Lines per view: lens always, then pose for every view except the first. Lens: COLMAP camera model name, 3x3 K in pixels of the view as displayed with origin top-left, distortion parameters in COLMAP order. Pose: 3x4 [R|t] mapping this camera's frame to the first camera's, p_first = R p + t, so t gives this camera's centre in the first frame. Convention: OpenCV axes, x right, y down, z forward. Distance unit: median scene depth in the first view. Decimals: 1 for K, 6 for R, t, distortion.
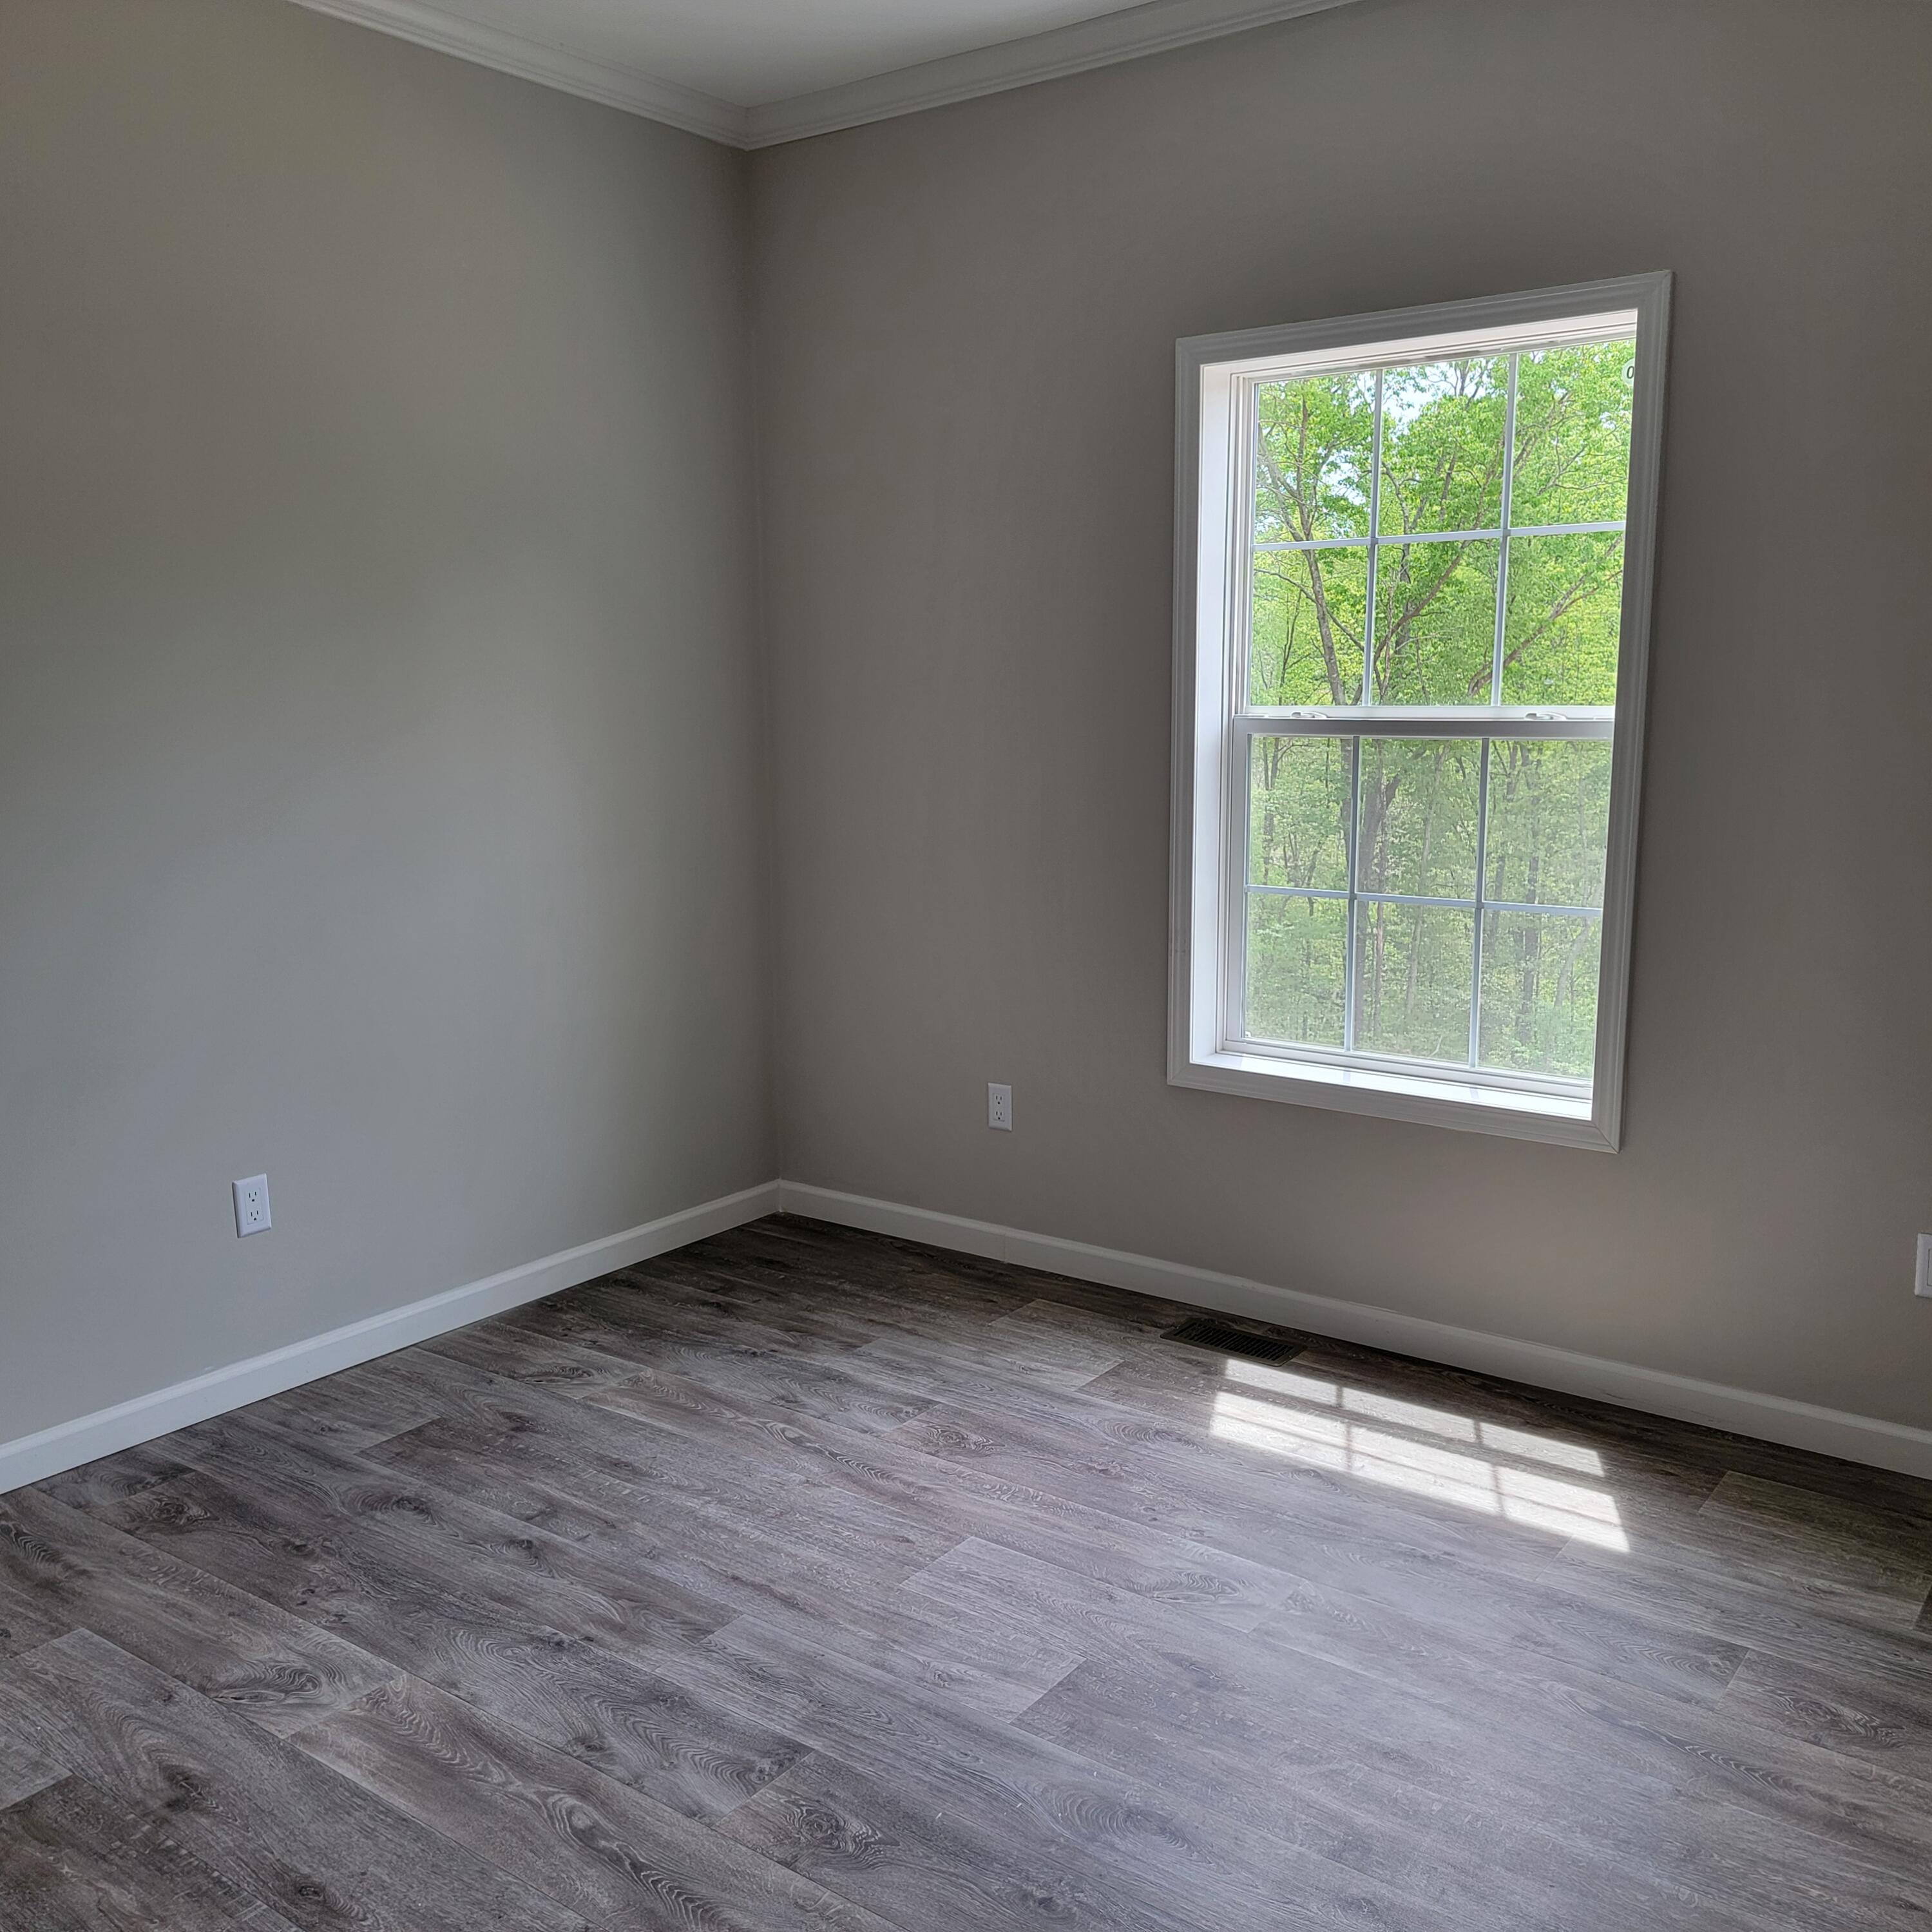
lens RADIAL K [[1823.5, 0, 968.8], [0, 1823.5, 968.8], [0, 0, 1]] dist [0.044078, 0.000000]
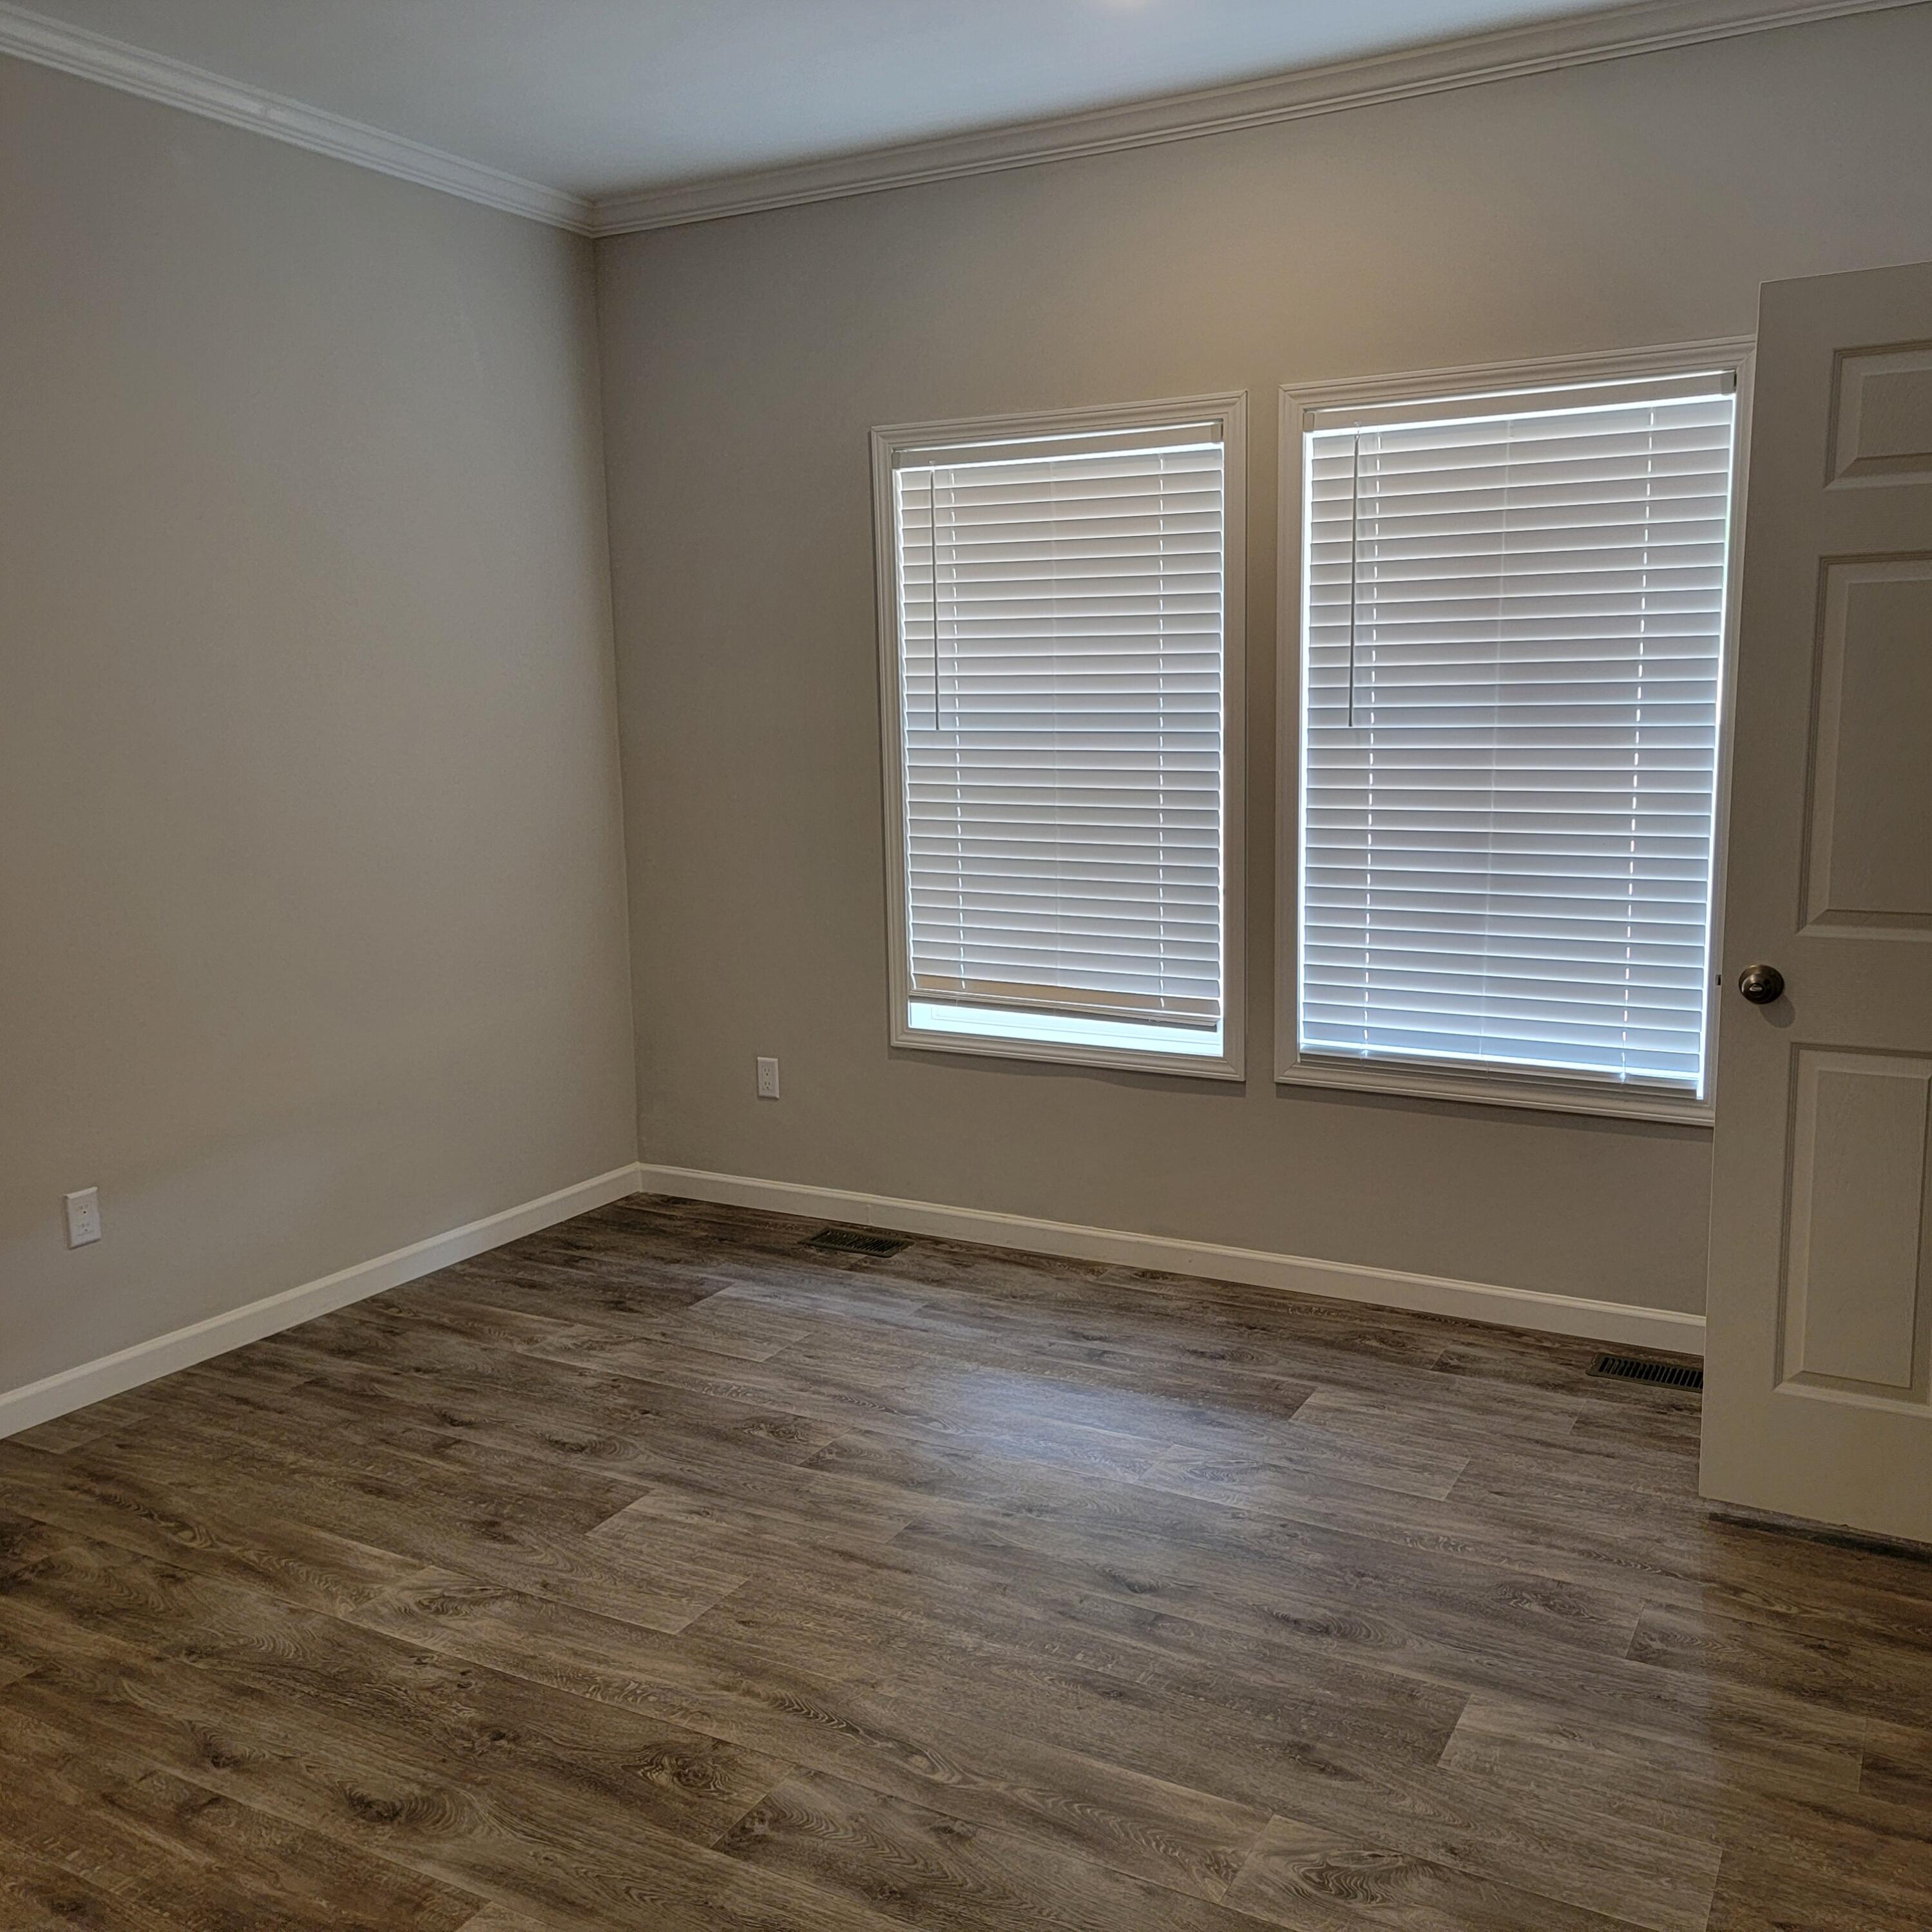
lens RADIAL K [[1823.5, 0, 965.3], [0, 1823.5, 966.6], [0, 0, 1]] dist [0.044078, 0.000000]
pose [[-0.990848, 0.045359, -0.127136, -0.538005], [0.001852, 0.946332, 0.323191, -0.333400], [0.134972, 0.319997, -0.937755, 1.903159]]
